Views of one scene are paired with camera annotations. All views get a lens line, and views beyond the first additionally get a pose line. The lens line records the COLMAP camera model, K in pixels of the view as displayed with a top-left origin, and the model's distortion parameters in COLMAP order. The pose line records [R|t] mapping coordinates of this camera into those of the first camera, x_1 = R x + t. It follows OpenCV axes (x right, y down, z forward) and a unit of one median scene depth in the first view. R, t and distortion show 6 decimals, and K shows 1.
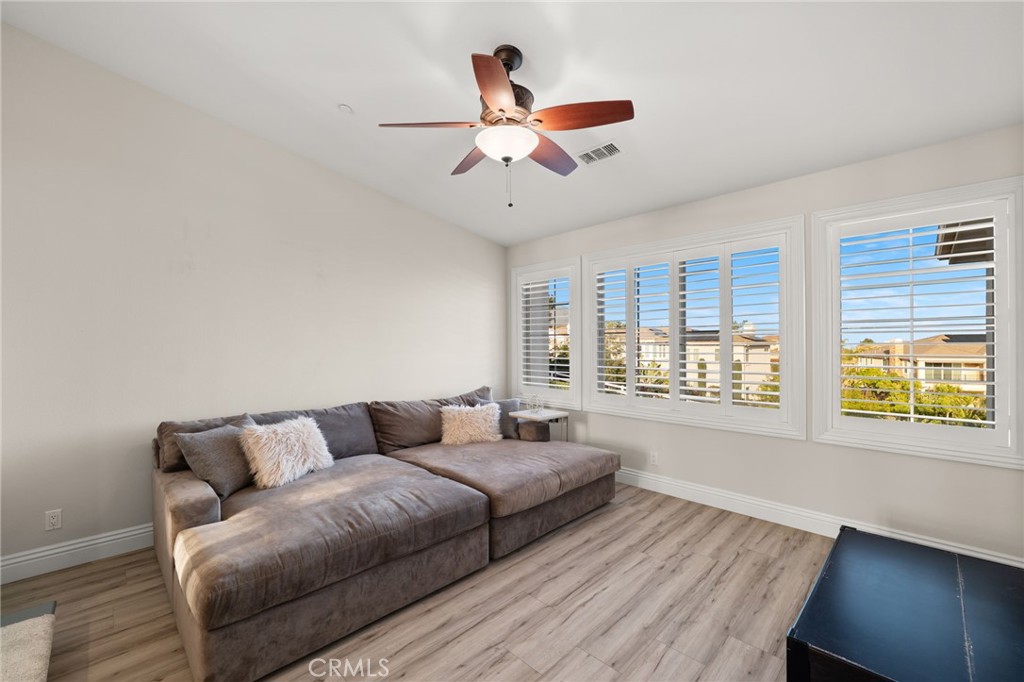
lens RADIAL K [[423.1, 0, 511.3], [0, 423.1, 336.5], [0, 0, 1]] dist [-0.014156, 0.000326]
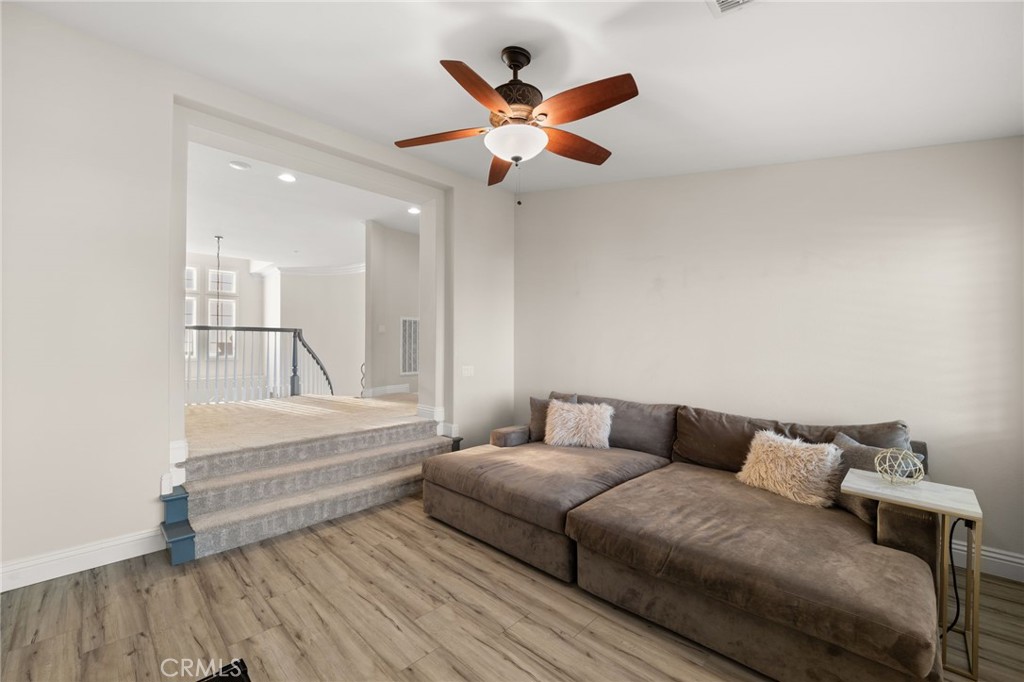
lens RADIAL K [[423.1, 0, 513.4], [0, 423.1, 337.8], [0, 0, 1]] dist [-0.014156, 0.000326]
pose [[0.003359, -0.010014, -0.999944, 0.939915], [0.016820, 0.999809, -0.009956, 0.008250], [0.999853, -0.016785, 0.003527, 0.947529]]
